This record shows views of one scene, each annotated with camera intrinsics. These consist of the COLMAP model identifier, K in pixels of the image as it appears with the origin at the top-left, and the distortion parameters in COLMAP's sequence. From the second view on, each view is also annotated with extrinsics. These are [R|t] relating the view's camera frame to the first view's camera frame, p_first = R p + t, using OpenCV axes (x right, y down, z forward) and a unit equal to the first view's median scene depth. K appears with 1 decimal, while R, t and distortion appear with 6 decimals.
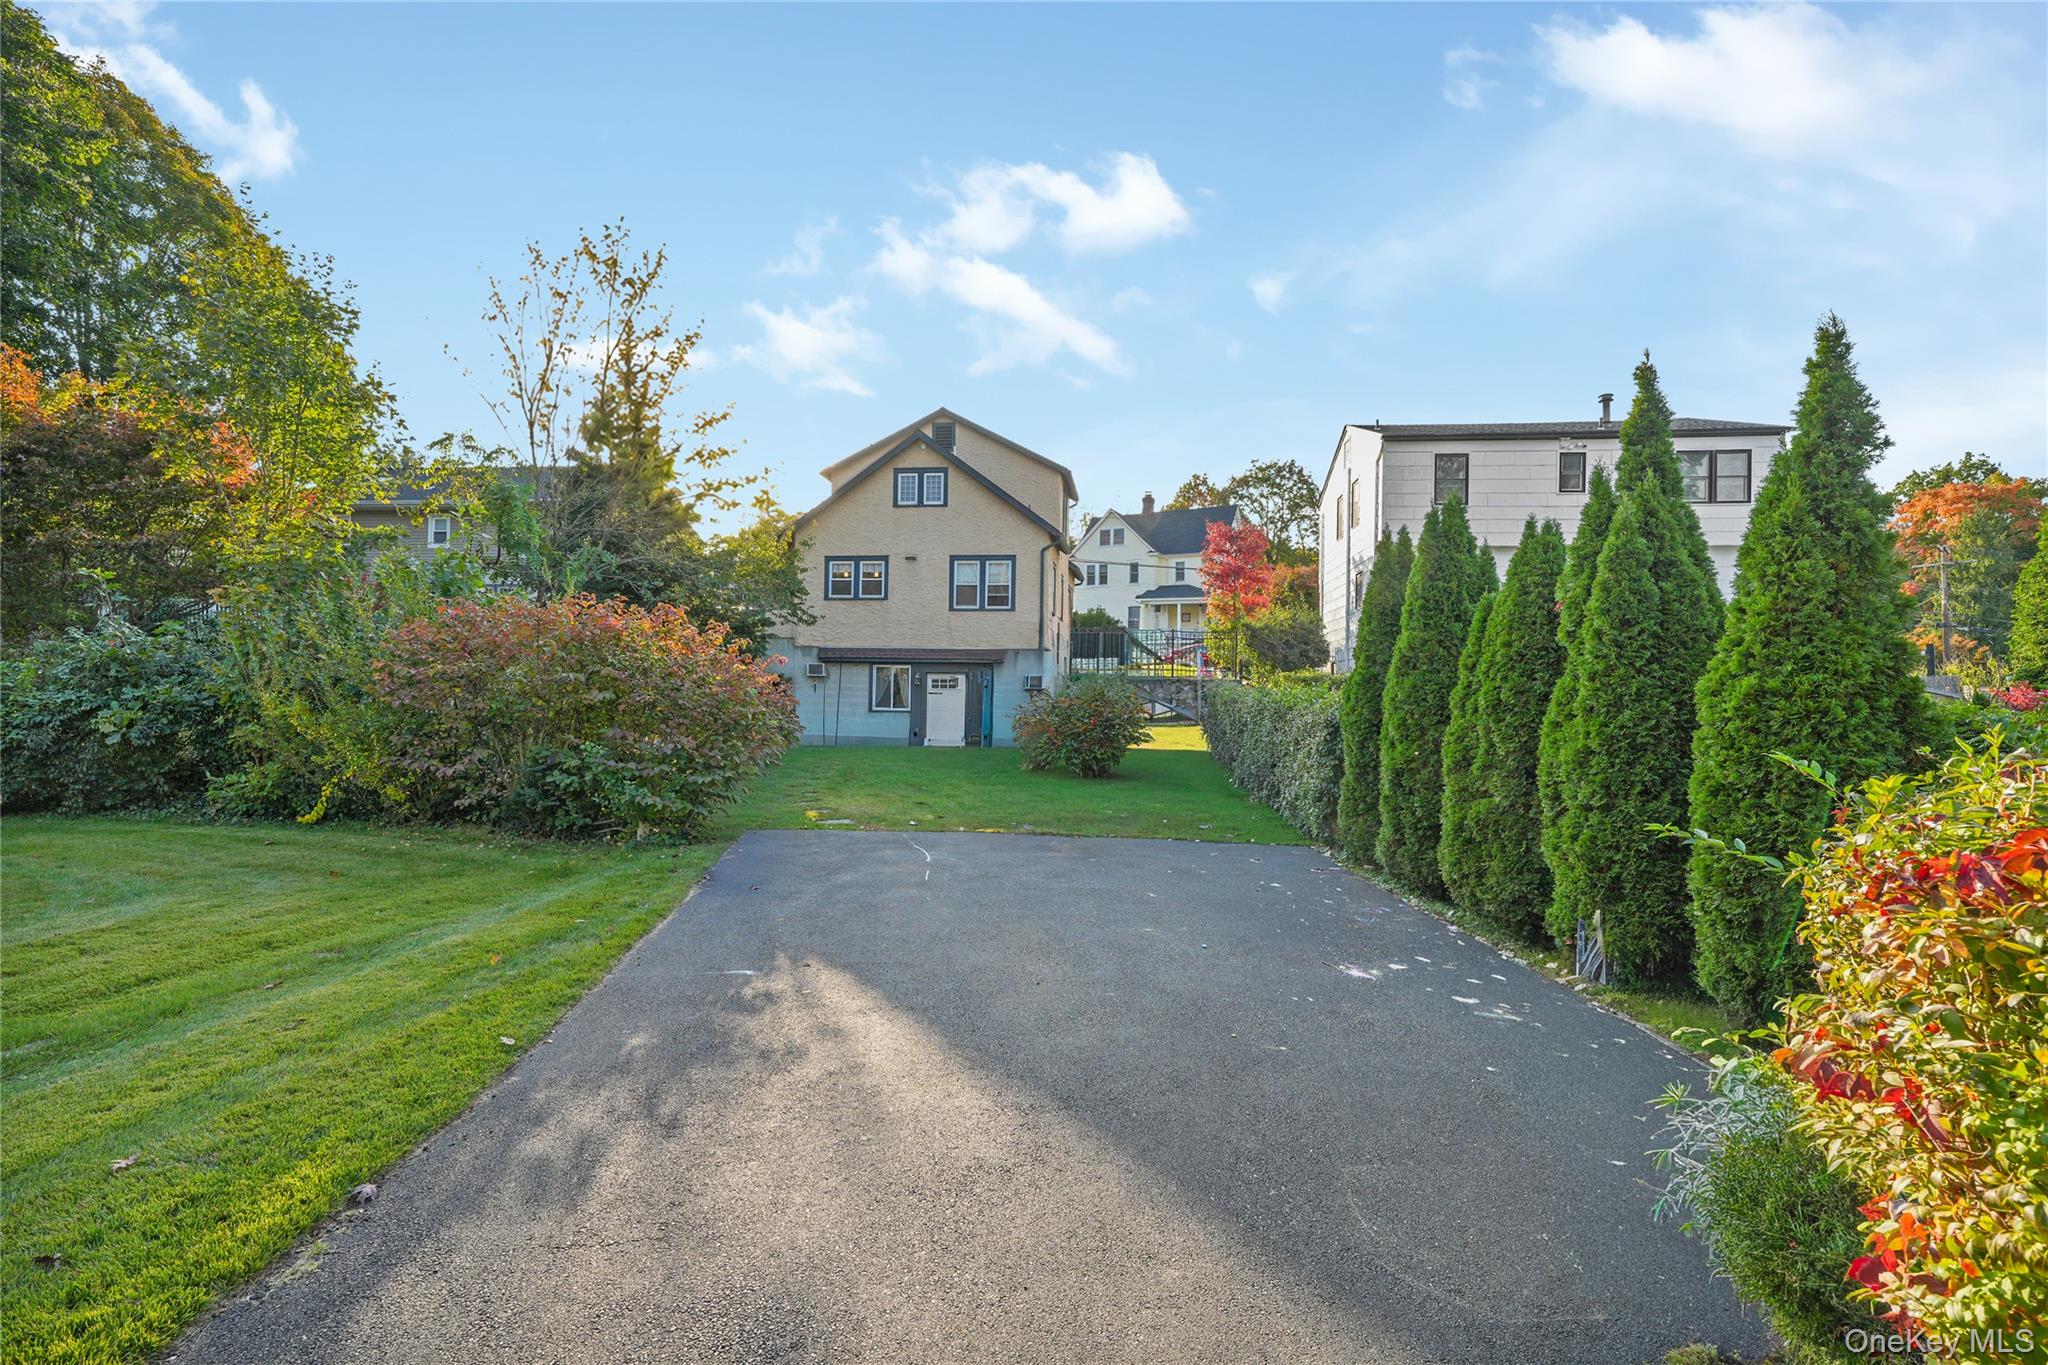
lens RADIAL K [[870.3, 0, 1030.6], [0, 870.3, 689.4], [0, 0, 1]] dist [0.000850, 0.000068]
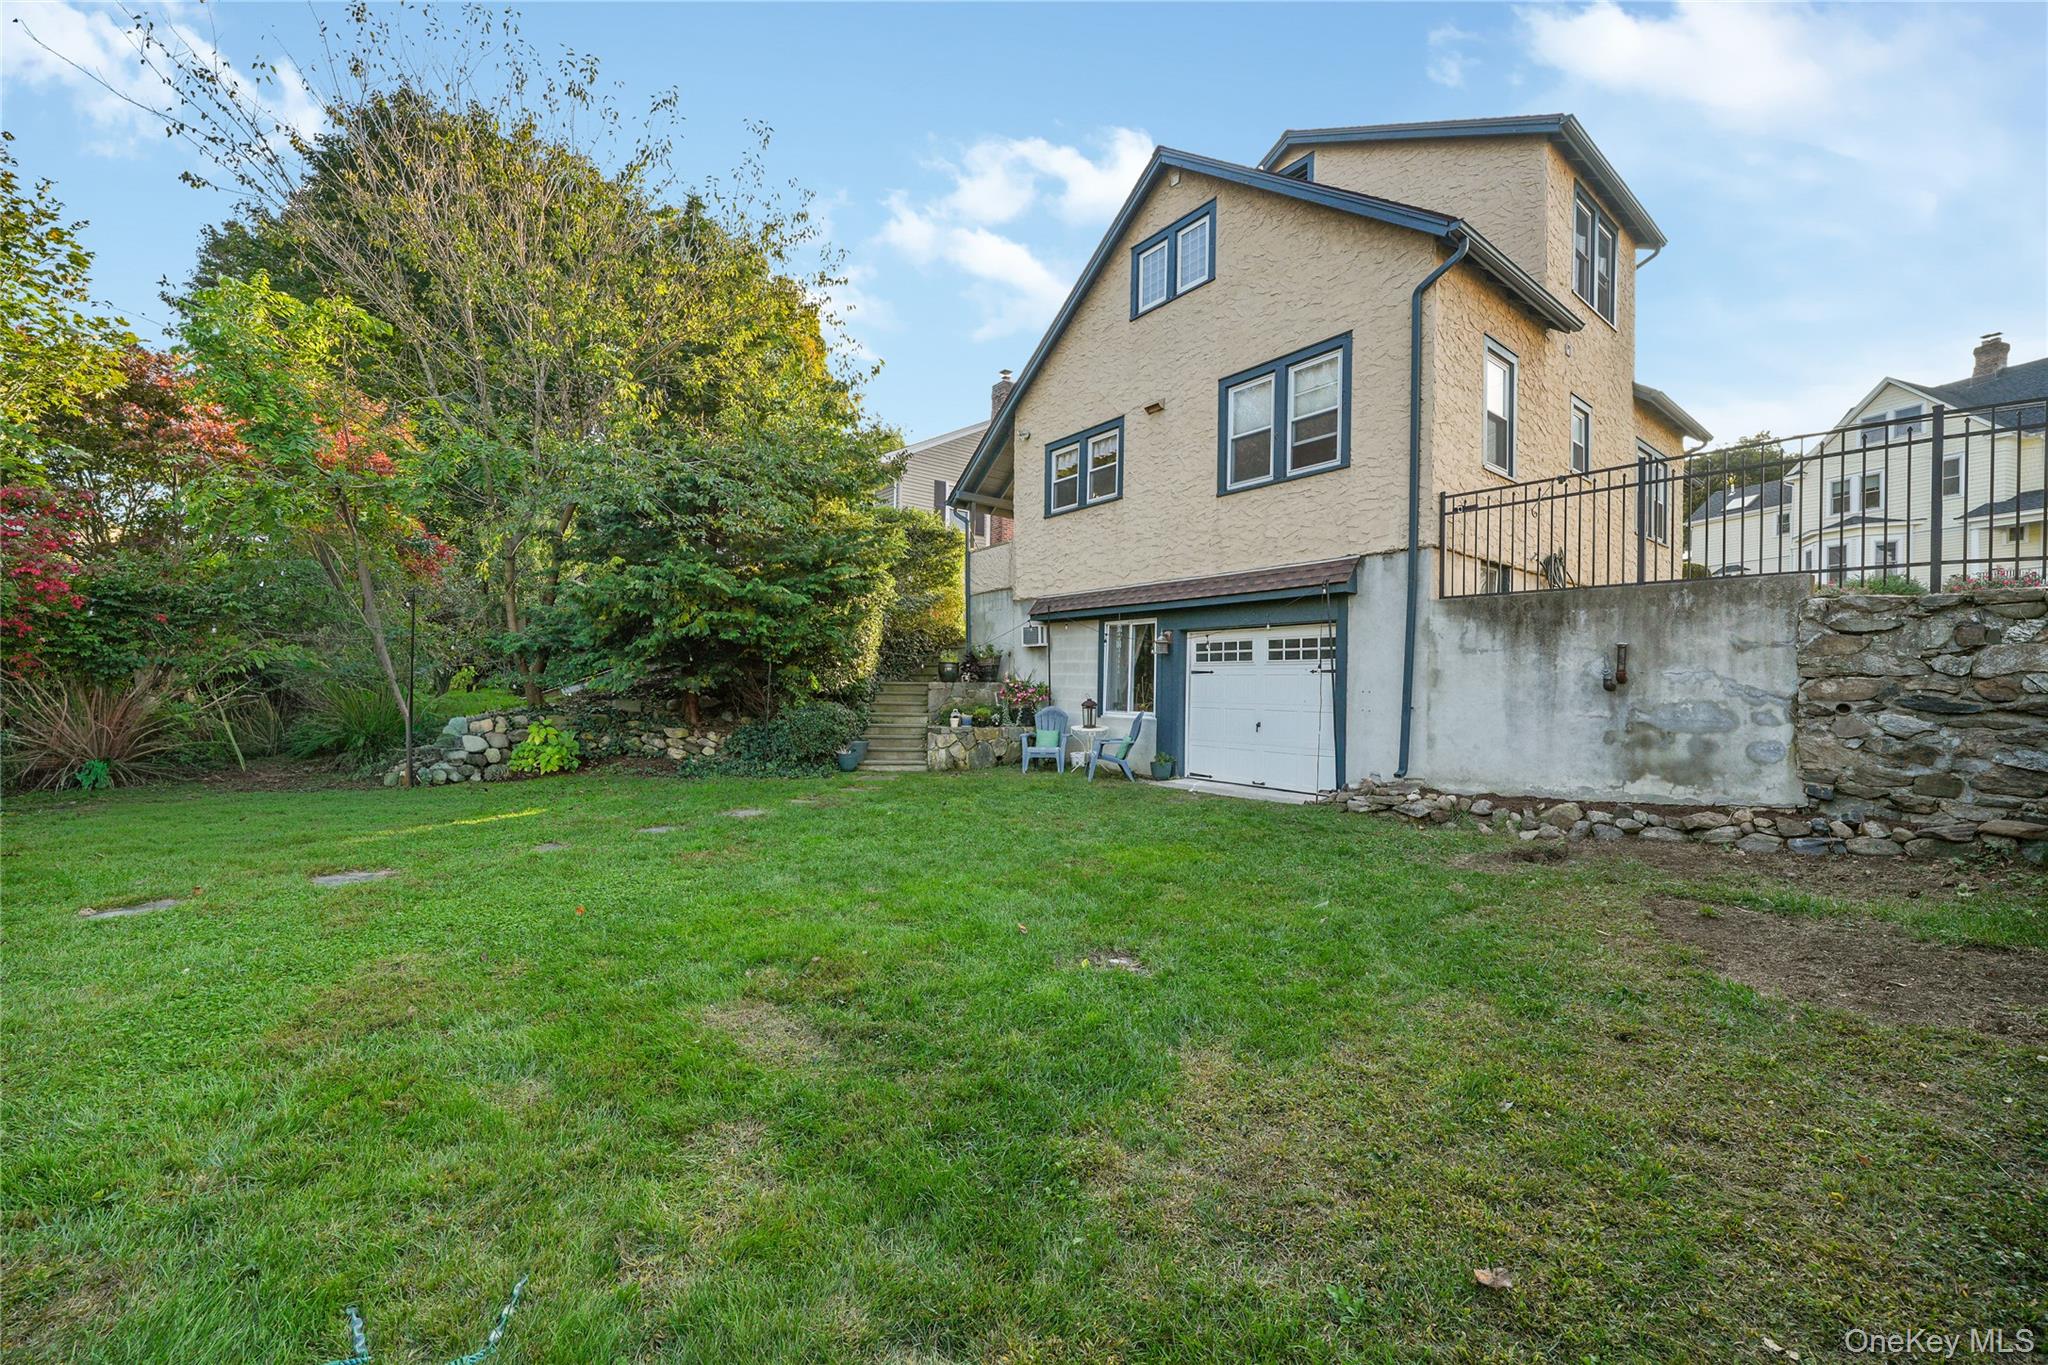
lens RADIAL K [[778.2, 0, 1024.0], [0, 778.2, 682.5], [0, 0, 1]] dist [-0.000353, 0.000046]
pose [[0.710148, -0.006058, -0.704026, 0.127414], [-0.005188, 0.999891, -0.013837, 0.016813], [0.704033, 0.013479, 0.710039, 0.617617]]
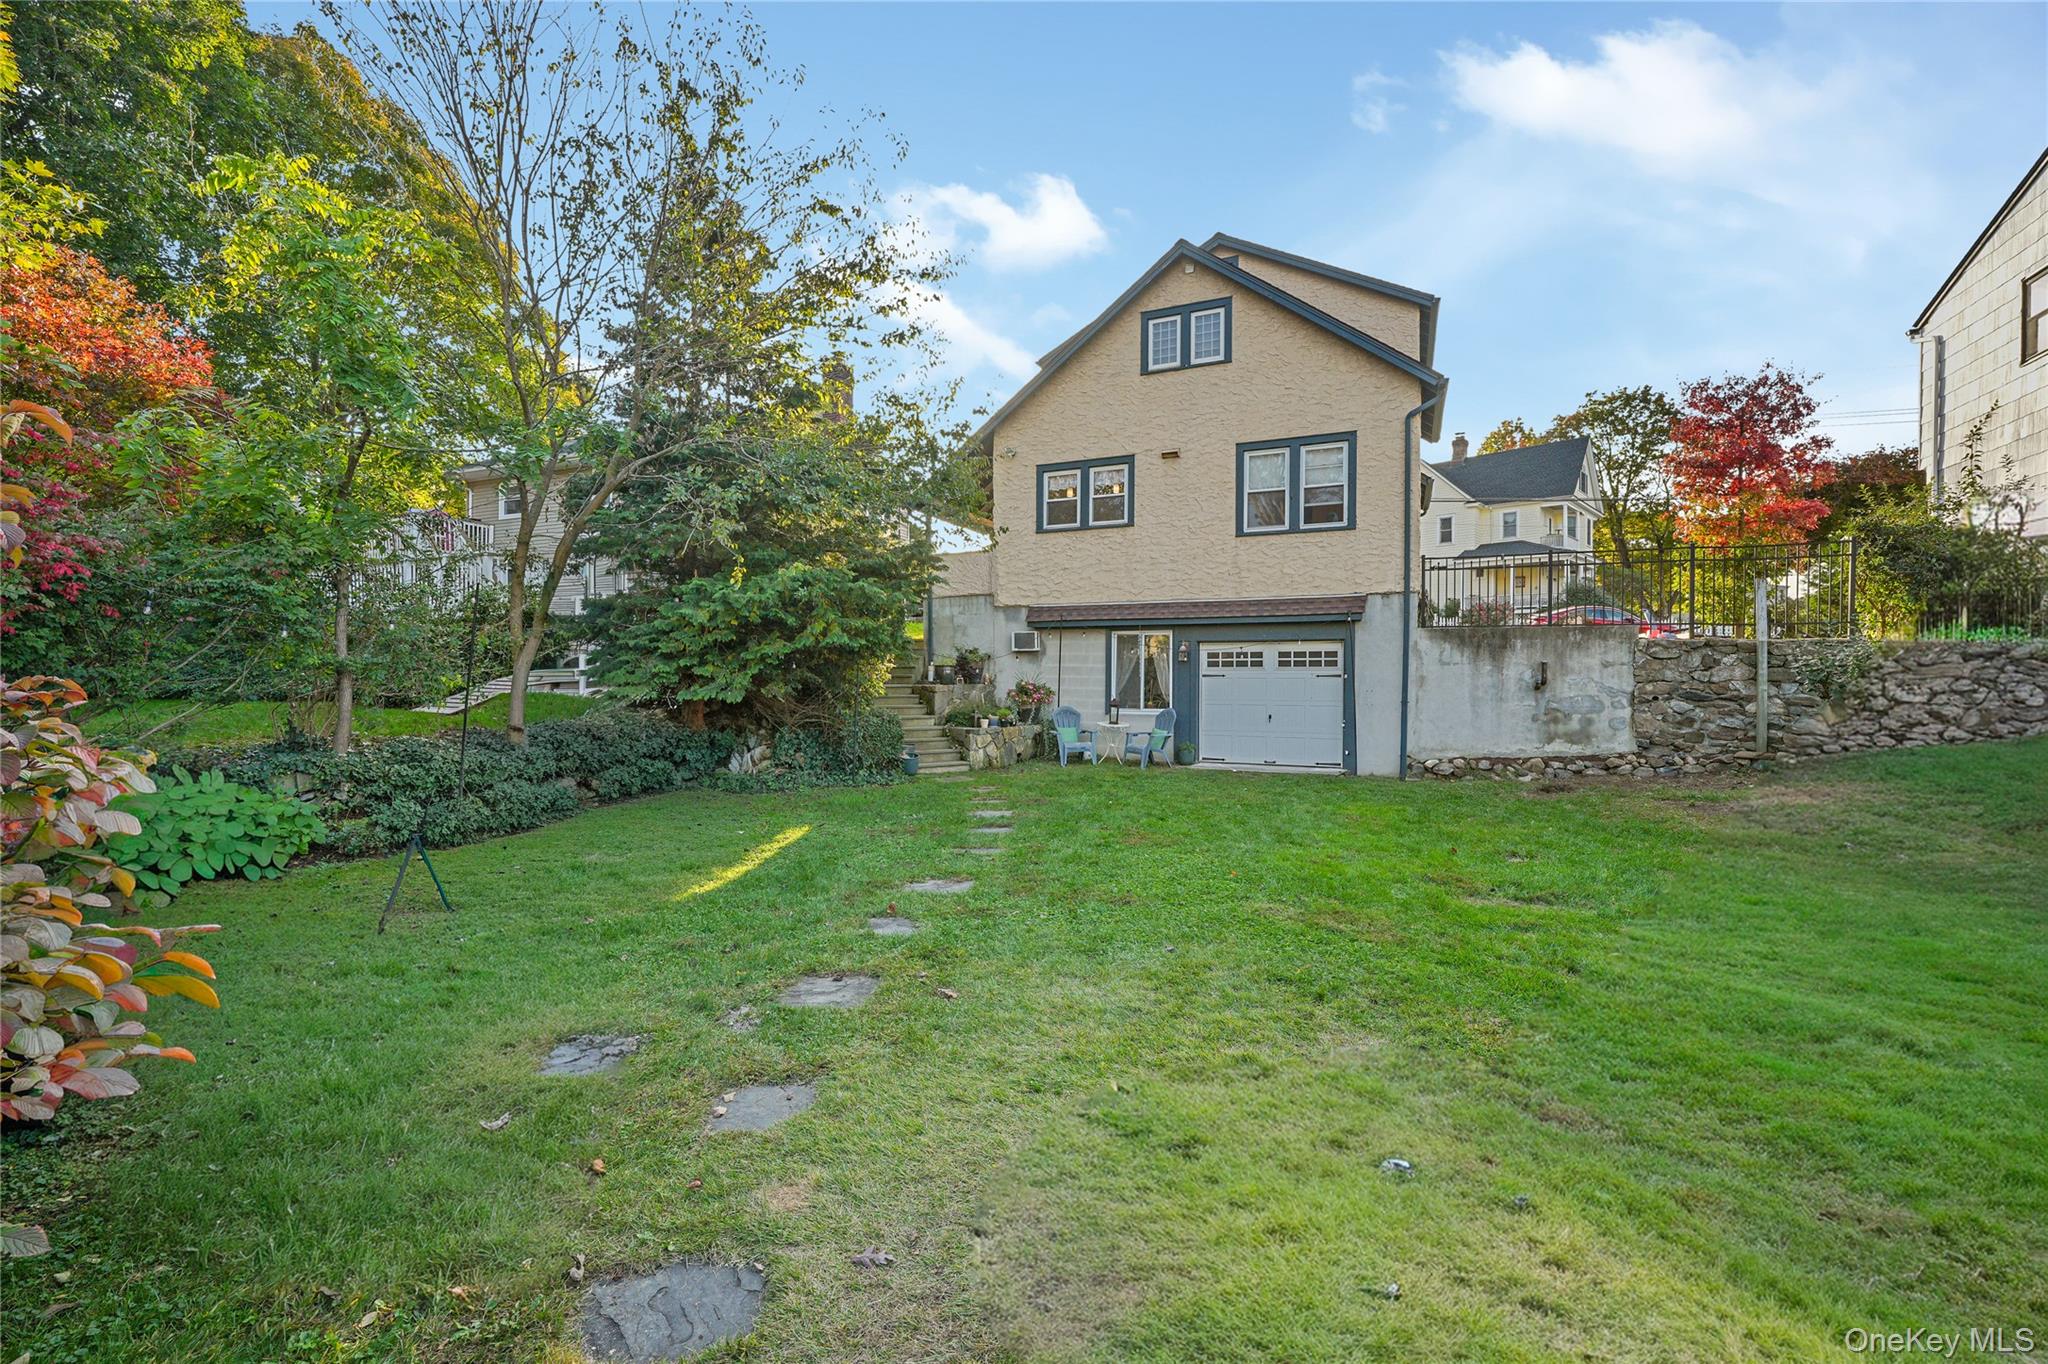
lens RADIAL K [[878.7, 0, 1017.1], [0, 878.7, 676.7], [0, 0, 1]] dist [0.000355, -0.000059]
pose [[0.952530, -0.010412, -0.304268, -0.053613], [0.009796, 0.999946, -0.003549, 0.005985], [0.304288, 0.000400, 0.952580, 0.375950]]
